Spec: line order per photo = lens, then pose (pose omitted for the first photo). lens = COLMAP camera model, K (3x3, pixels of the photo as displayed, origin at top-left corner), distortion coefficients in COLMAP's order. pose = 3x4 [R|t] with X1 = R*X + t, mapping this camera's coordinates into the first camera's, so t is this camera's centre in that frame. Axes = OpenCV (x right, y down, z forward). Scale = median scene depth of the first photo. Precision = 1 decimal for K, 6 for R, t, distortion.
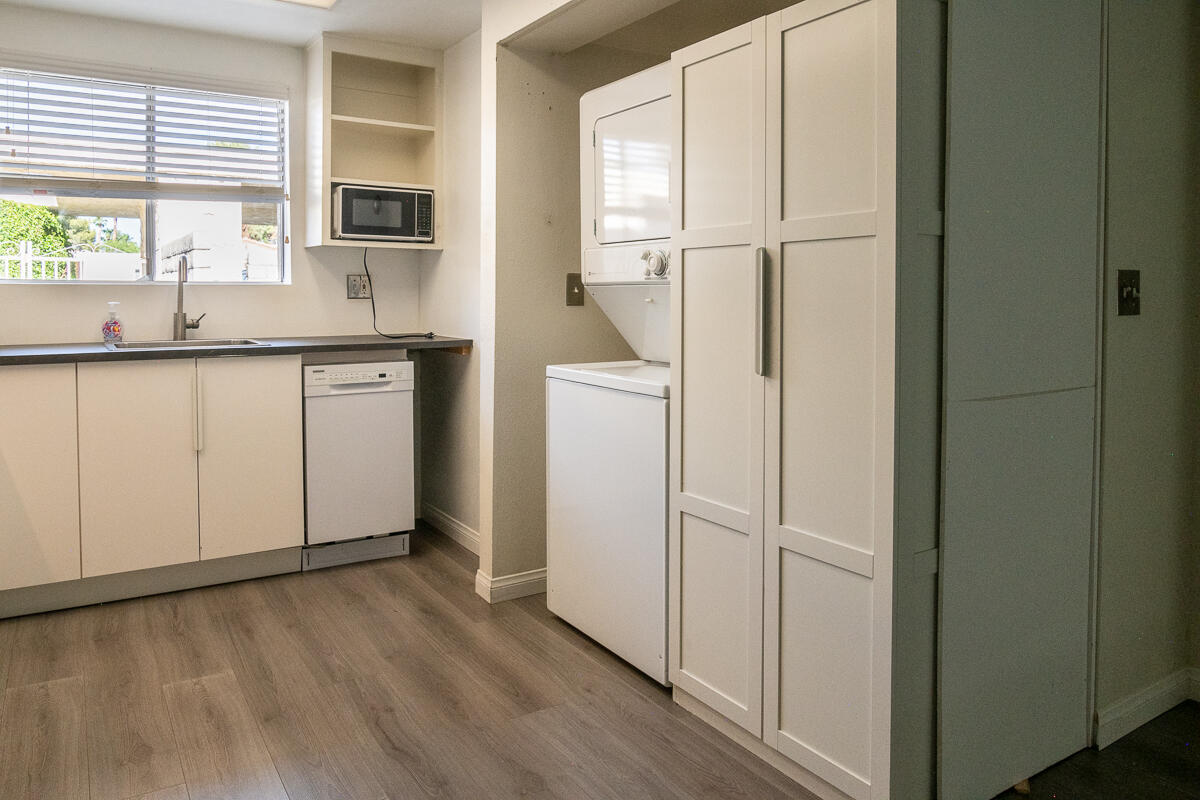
lens RADIAL K [[854.7, 0, 601.4], [0, 854.7, 320.7], [0, 0, 1]] dist [-0.021128, 0.001046]
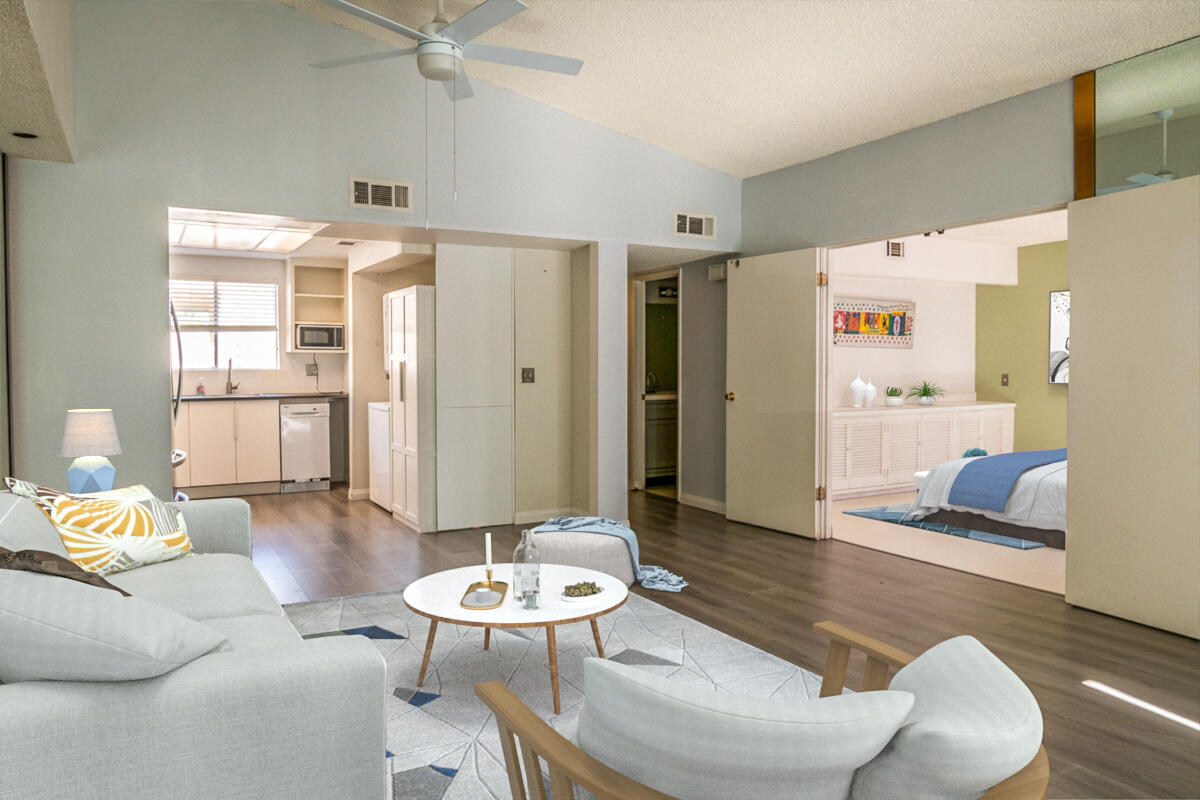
lens RADIAL K [[865.3, 0, 600.0], [0, 865.3, 400.0], [0, 0, 1]] dist [0.005233, 0.001783]
pose [[0.997308, 0.000272, -0.073332, 0.687287], [0.000382, 0.999960, 0.008913, 0.018781], [0.073332, -0.008917, 0.997268, -1.283134]]
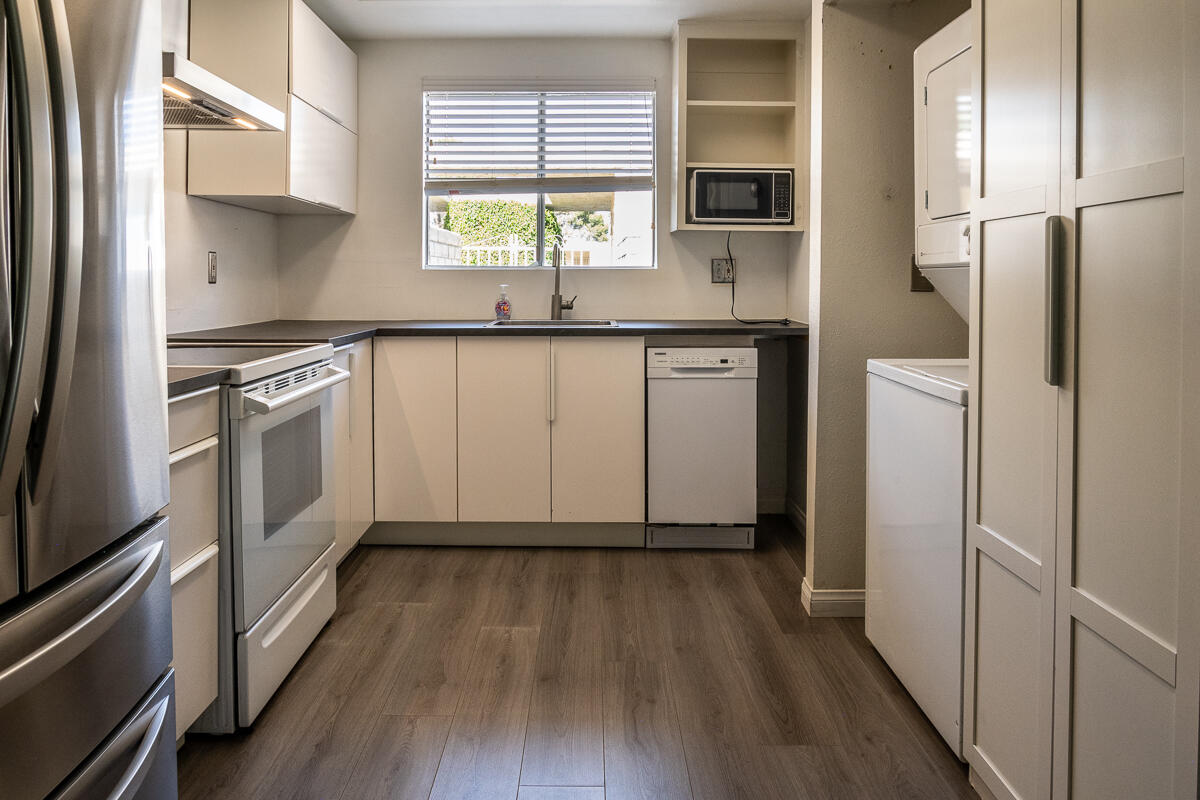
lens RADIAL K [[868.2, 0, 576.3], [0, 868.2, 295.1], [0, 0, 1]] dist [-0.025683, 0.007787]
pose [[0.835610, 0.010966, -0.549214, 0.148386], [-0.018448, 0.999797, -0.008105, -0.000435], [0.549014, 0.016904, 0.835642, 0.075483]]
